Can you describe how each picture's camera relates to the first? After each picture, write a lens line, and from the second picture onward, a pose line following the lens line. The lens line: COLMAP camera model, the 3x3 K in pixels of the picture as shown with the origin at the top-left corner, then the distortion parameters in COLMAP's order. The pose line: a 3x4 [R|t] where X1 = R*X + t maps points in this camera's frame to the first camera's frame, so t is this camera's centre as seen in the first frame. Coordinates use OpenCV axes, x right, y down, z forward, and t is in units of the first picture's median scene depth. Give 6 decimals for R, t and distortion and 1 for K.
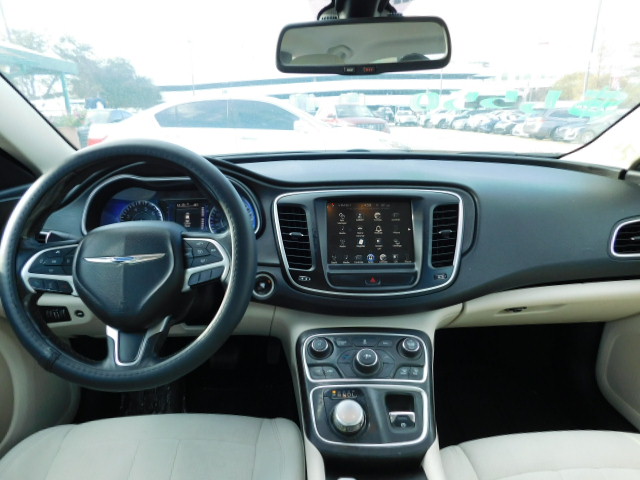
lens RADIAL K [[420.5, 0, 324.5], [0, 420.5, 240.9], [0, 0, 1]] dist [-0.064049, 0.049015]
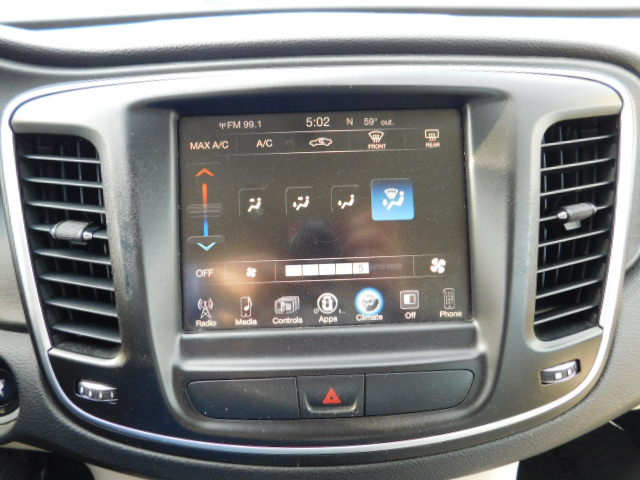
lens RADIAL K [[420.5, 0, 325.4], [0, 420.5, 243.8], [0, 0, 1]] dist [-0.064049, 0.049015]
pose [[0.999703, -0.021673, 0.011117, 0.108372], [0.018934, 0.978560, 0.205091, -0.064698], [-0.015324, -0.204820, 0.978680, 0.732969]]
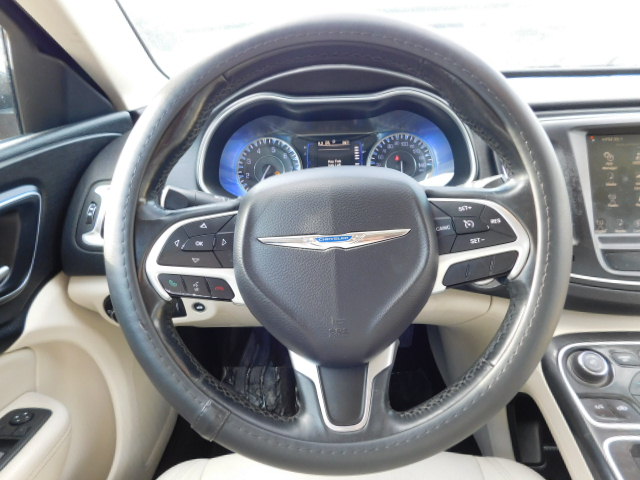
lens RADIAL K [[420.5, 0, 324.6], [0, 420.5, 239.6], [0, 0, 1]] dist [-0.064049, 0.049015]
pose [[0.998030, -0.003255, -0.062647, -0.360874], [0.011091, 0.992078, 0.125134, -0.018638], [0.061743, -0.125583, 0.990160, 0.364924]]
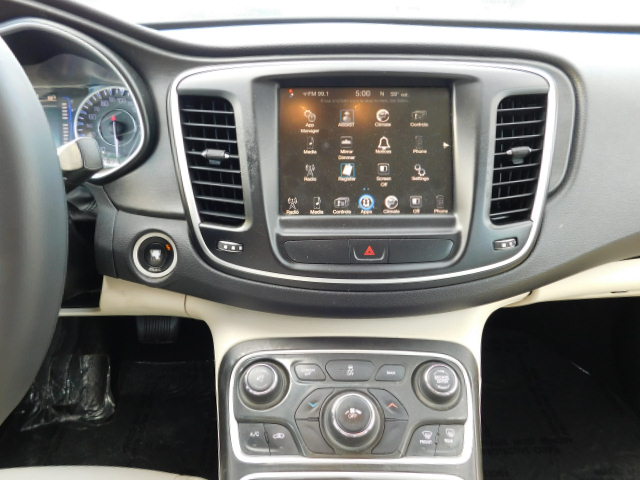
lens RADIAL K [[420.5, 0, 322.3], [0, 420.5, 240.9], [0, 0, 1]] dist [-0.064049, 0.049015]
pose [[0.999989, 0.004218, 0.001988, 0.058469], [-0.004532, 0.979479, 0.201493, -0.015628], [-0.001098, -0.201500, 0.979488, 0.517988]]
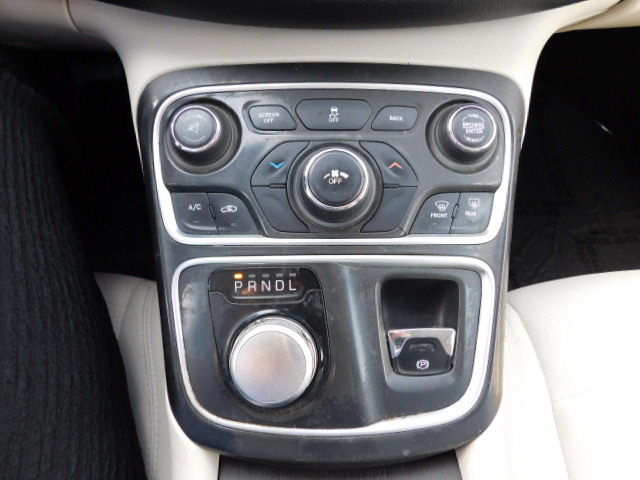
lens RADIAL K [[420.5, 0, 322.0], [0, 420.5, 240.8], [0, 0, 1]] dist [-0.064049, 0.049015]
pose [[0.999811, -0.009427, 0.017006, 0.077811], [-0.004751, 0.729673, 0.683780, 0.085746], [-0.018855, -0.683732, 0.729490, 0.671706]]
